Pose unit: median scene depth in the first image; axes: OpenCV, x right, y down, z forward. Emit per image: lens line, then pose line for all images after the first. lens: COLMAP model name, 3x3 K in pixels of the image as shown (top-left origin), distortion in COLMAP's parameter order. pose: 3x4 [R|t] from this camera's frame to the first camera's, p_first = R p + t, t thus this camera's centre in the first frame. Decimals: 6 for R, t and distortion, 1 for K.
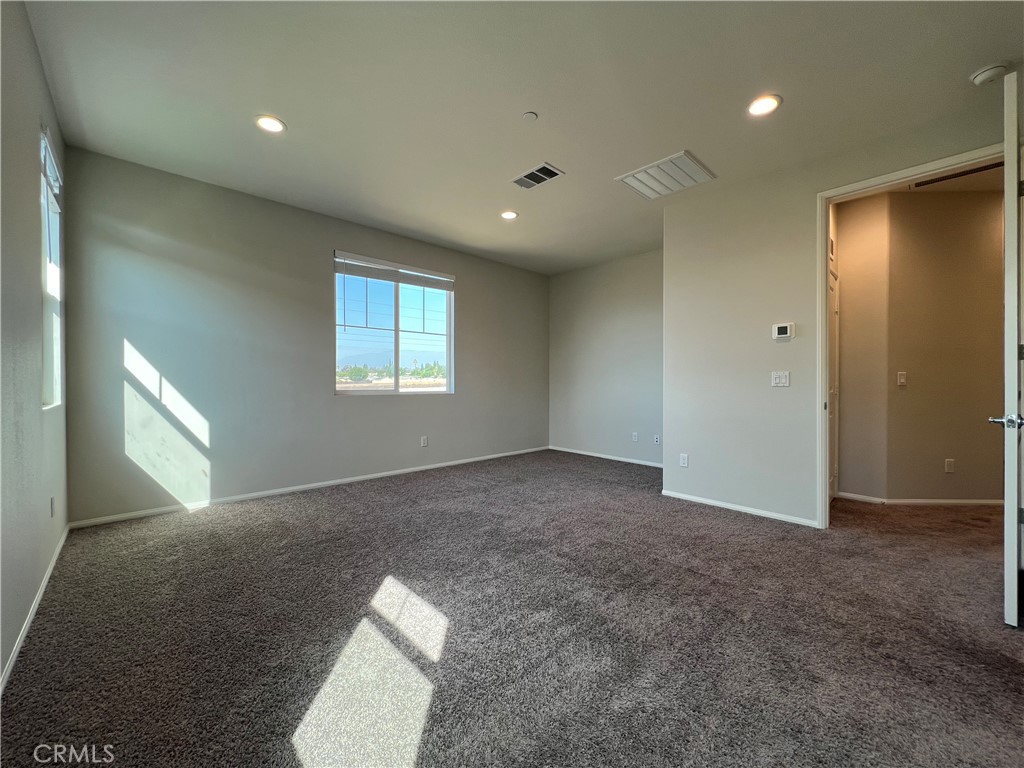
lens RADIAL K [[408.7, 0, 510.8], [0, 408.7, 381.3], [0, 0, 1]] dist [-0.001018, 0.000032]
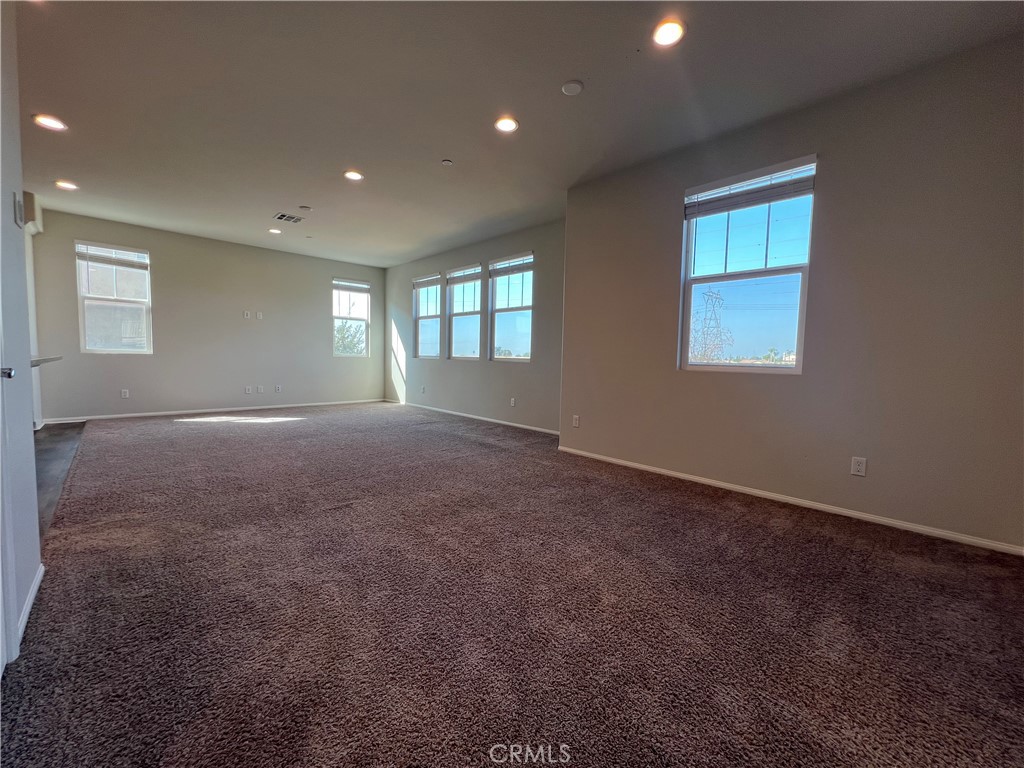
lens RADIAL K [[407.7, 0, 512.0], [0, 407.7, 384.0], [0, 0, 1]] dist [0.001624, 0.000137]
pose [[0.039644, 0.060021, -0.997410, 1.589426], [-0.020106, 0.998040, 0.059260, 0.039544], [0.999012, 0.017704, 0.040773, 1.513229]]
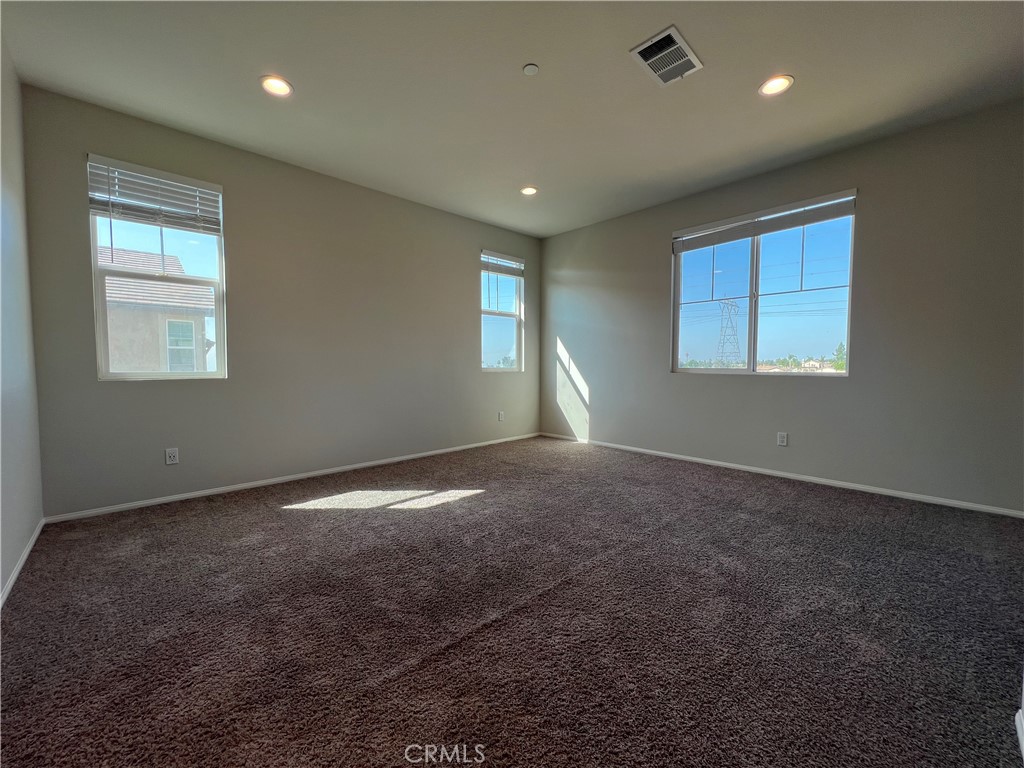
lens RADIAL K [[408.7, 0, 510.8], [0, 408.7, 381.3], [0, 0, 1]] dist [-0.001018, 0.000032]
pose [[-0.005829, 0.037328, -0.999286, 0.758218], [0.000618, 0.999303, 0.037325, 0.021183], [0.999983, -0.000400, -0.005848, 0.727331]]
